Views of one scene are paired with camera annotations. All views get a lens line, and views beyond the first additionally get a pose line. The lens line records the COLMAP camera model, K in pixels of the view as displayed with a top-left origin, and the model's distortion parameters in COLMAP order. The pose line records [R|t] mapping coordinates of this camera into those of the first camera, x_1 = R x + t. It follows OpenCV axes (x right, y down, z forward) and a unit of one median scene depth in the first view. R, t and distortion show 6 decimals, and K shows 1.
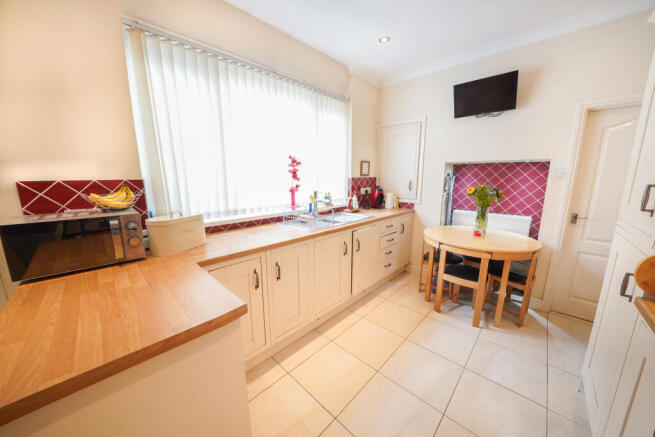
lens RADIAL K [[227.6, 0, 327.1], [0, 227.6, 219.1], [0, 0, 1]] dist [-0.020221, 0.000527]
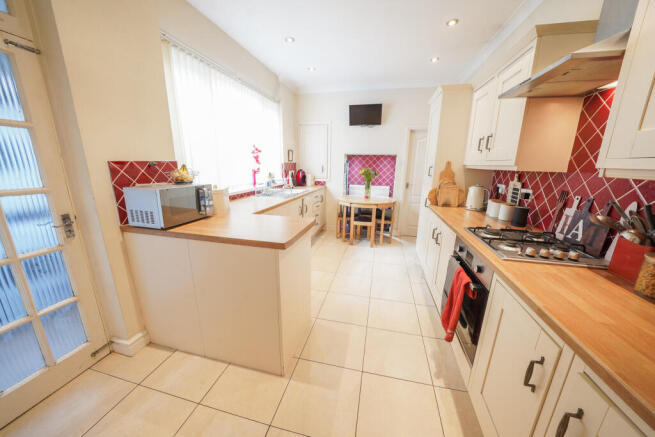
lens RADIAL K [[227.6, 0, 327.0], [0, 227.6, 220.2], [0, 0, 1]] dist [-0.020221, 0.000527]
pose [[0.862797, -0.107191, 0.494057, -0.452663], [0.076142, 0.993668, 0.082617, 0.071620], [-0.499784, -0.033663, 0.865496, -0.336872]]
